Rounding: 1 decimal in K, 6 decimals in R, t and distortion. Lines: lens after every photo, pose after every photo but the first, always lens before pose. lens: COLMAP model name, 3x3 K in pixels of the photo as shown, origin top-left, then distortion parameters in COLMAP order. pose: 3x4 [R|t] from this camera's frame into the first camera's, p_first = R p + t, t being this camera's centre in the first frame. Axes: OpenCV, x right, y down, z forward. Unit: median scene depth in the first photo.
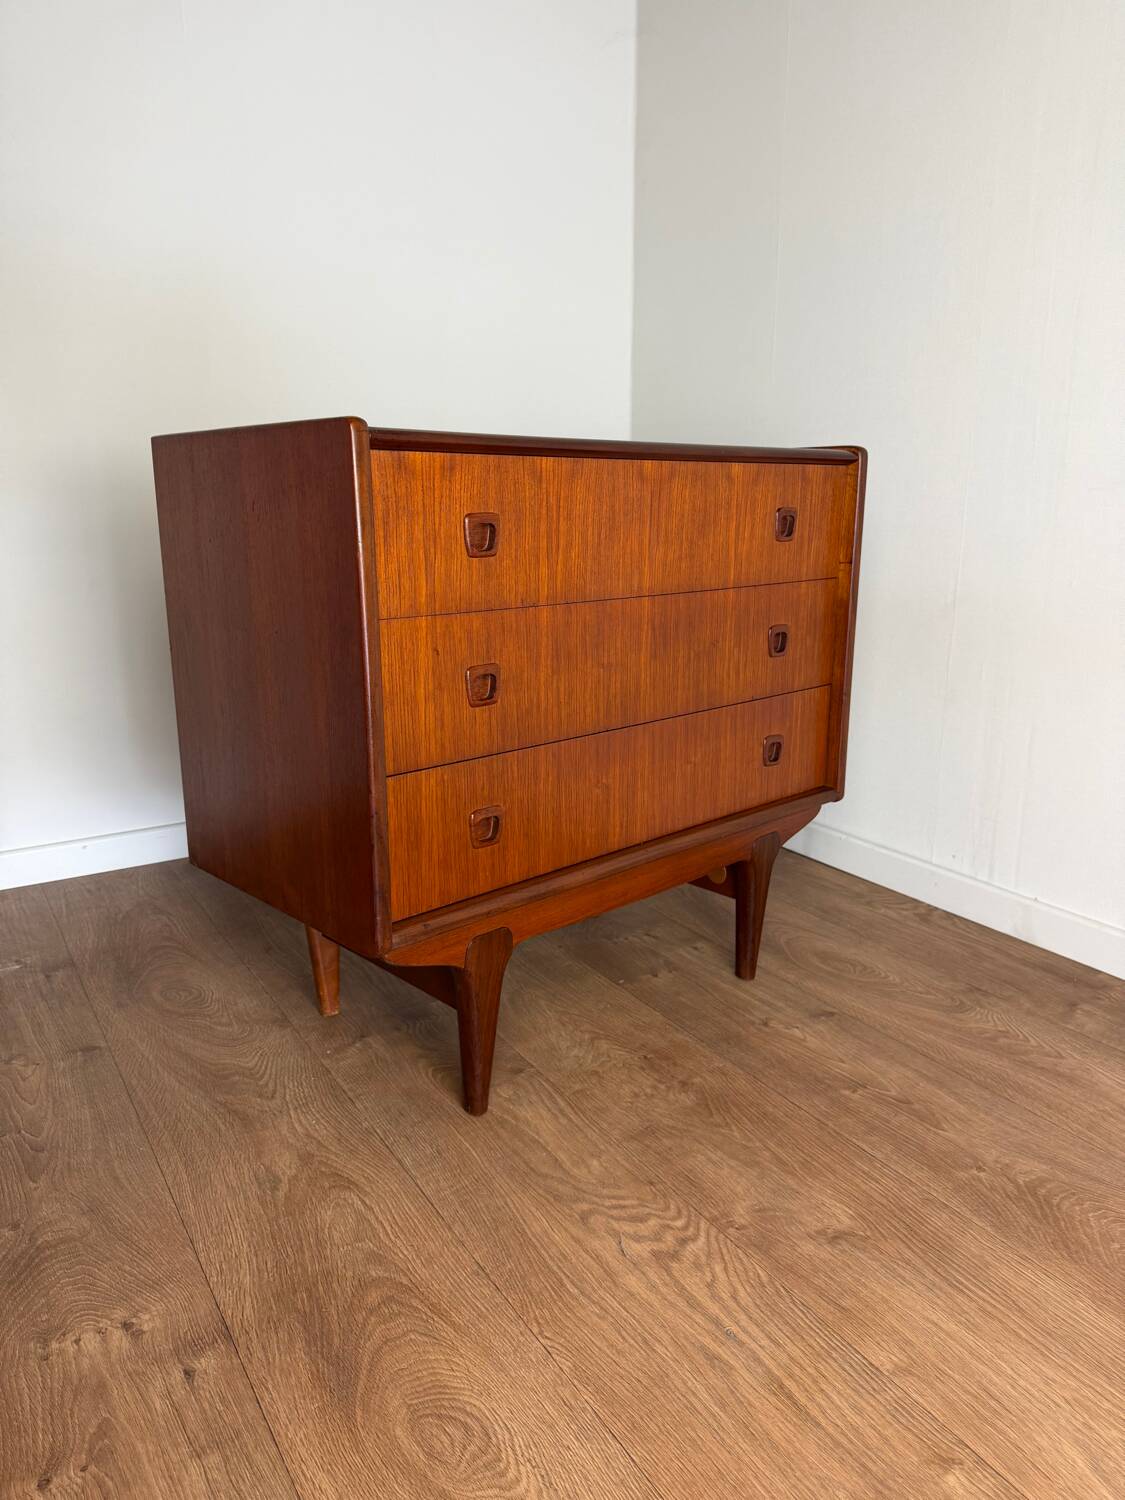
lens RADIAL K [[1078.5, 0, 551.0], [0, 1078.5, 748.4], [0, 0, 1]] dist [0.010046, -0.017123]
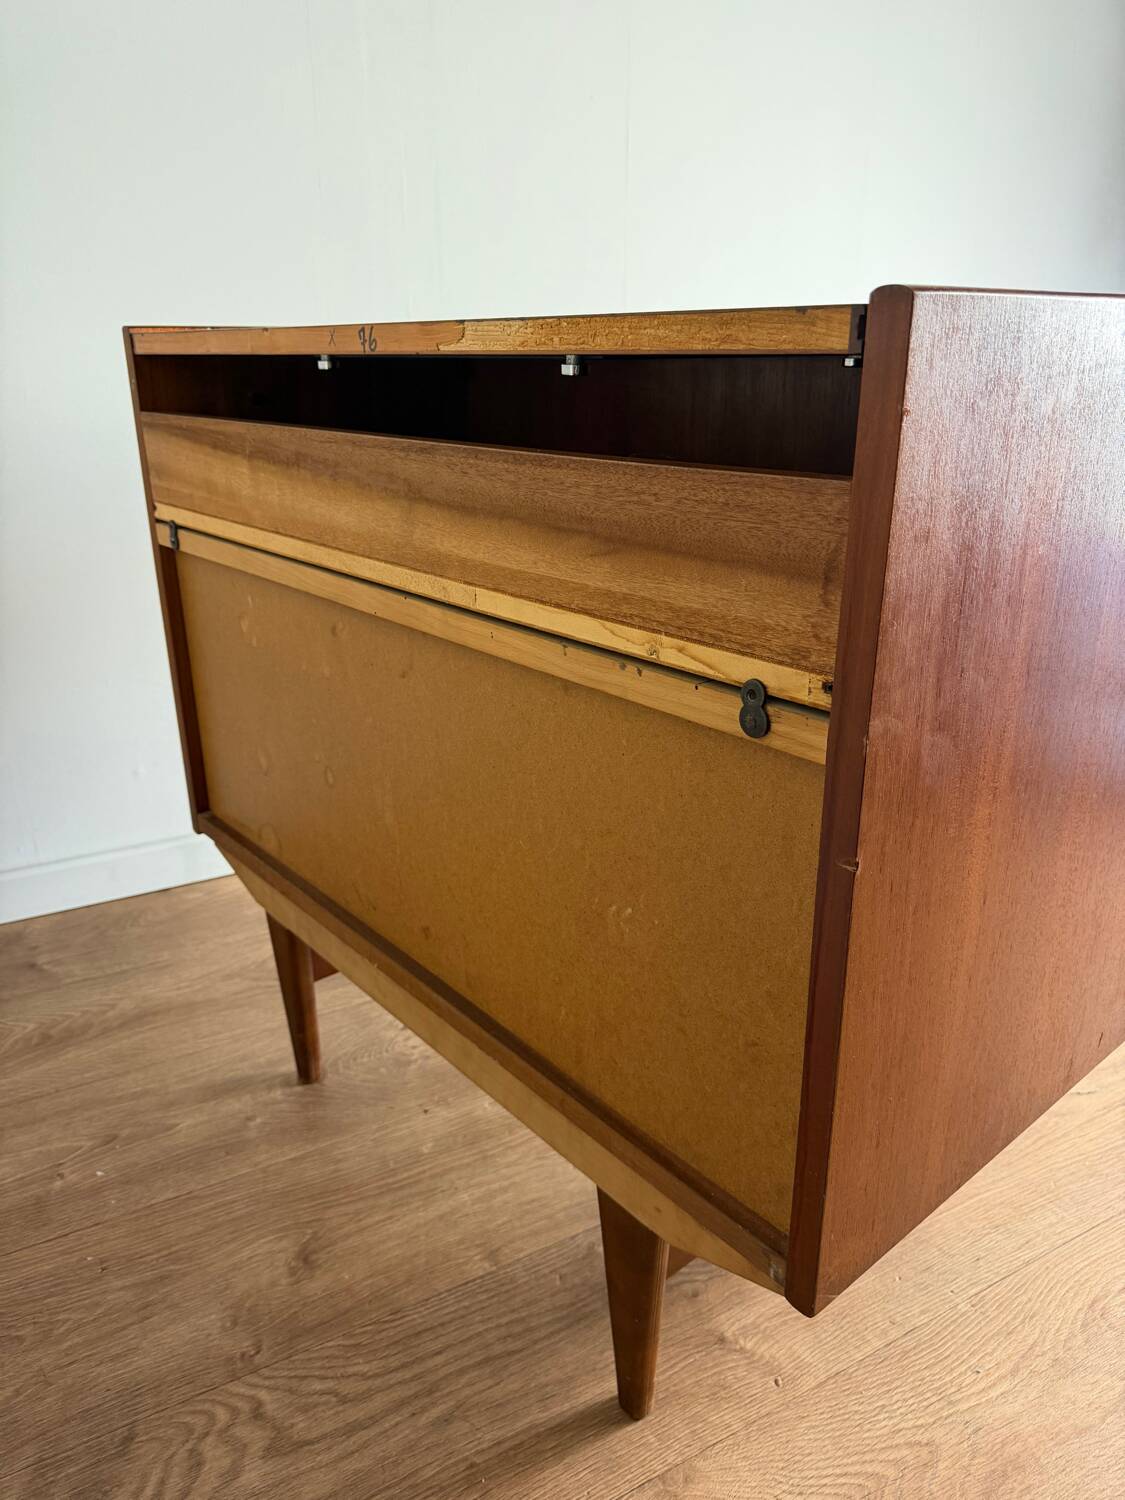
lens RADIAL K [[1078.5, 0, 572.5], [0, 1078.5, 749.0], [0, 0, 1]] dist [0.010046, -0.017123]
pose [[0.041883, -0.347940, 0.936581, -0.758605], [0.234686, 0.914602, 0.329280, -0.306035], [-0.971169, 0.206011, 0.119963, 1.130877]]
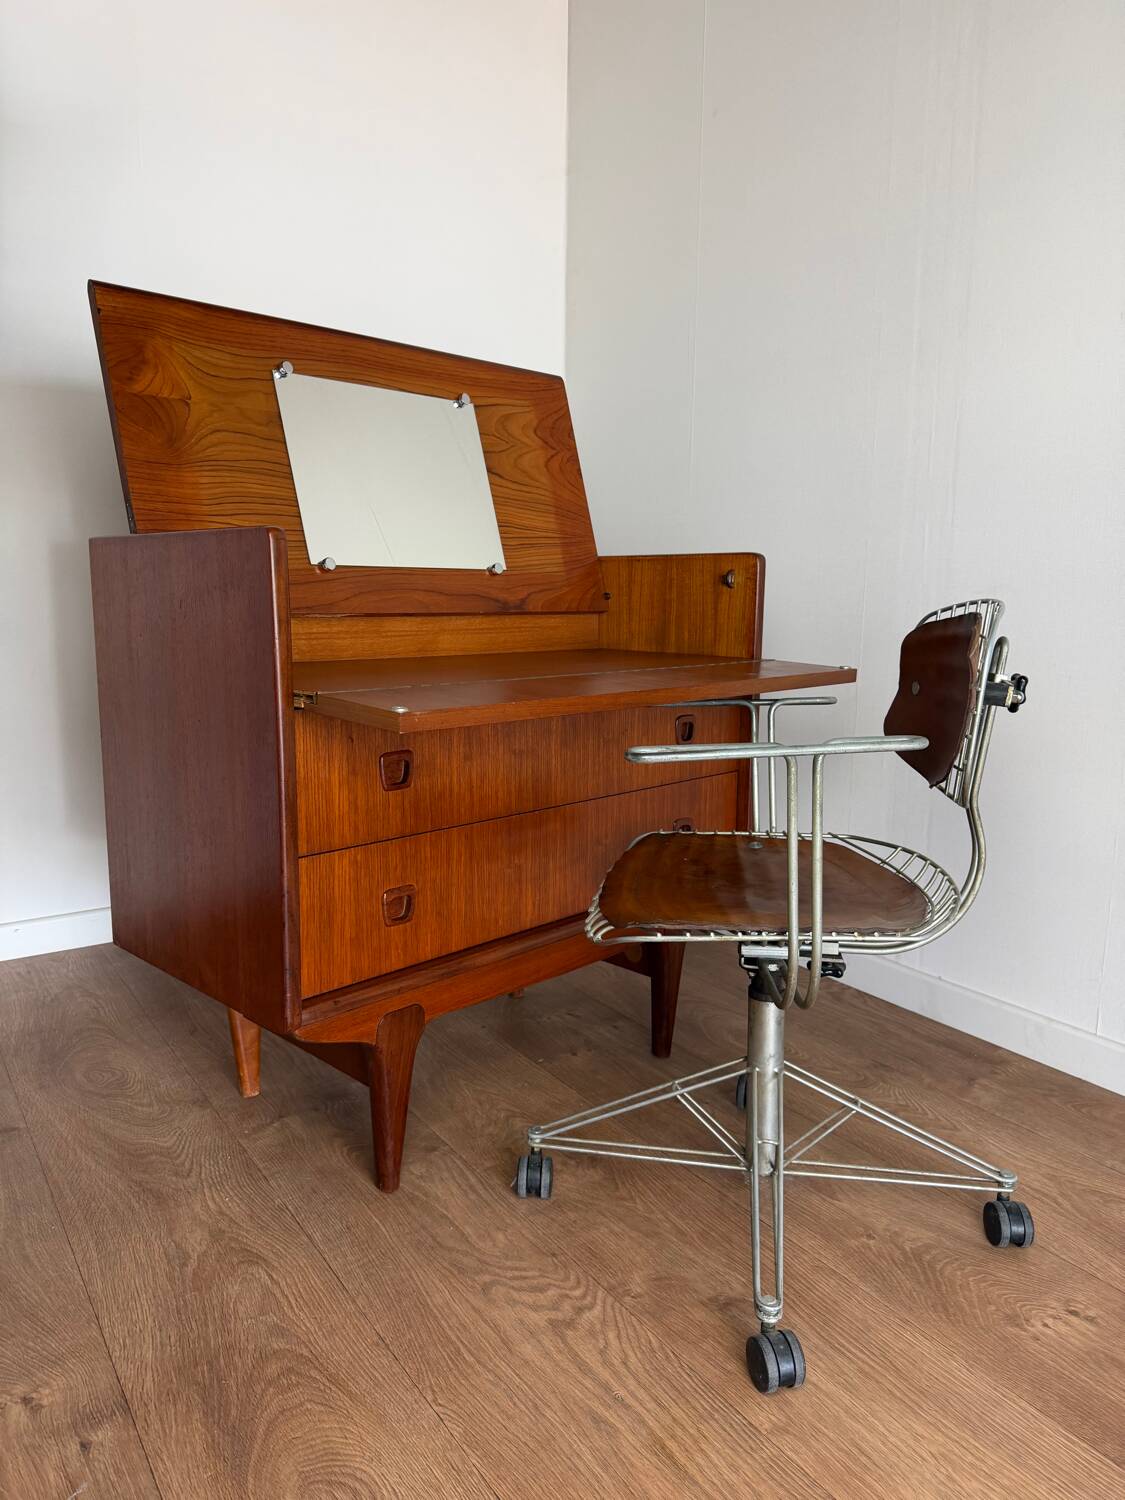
lens RADIAL K [[1078.5, 0, 549.3], [0, 1078.5, 744.4], [0, 0, 1]] dist [0.010046, -0.017123]
pose [[0.999294, 0.004131, 0.037335, 0.045682], [-0.001008, 0.996524, -0.083305, 0.003151], [-0.037549, 0.083209, 0.995824, -0.062874]]
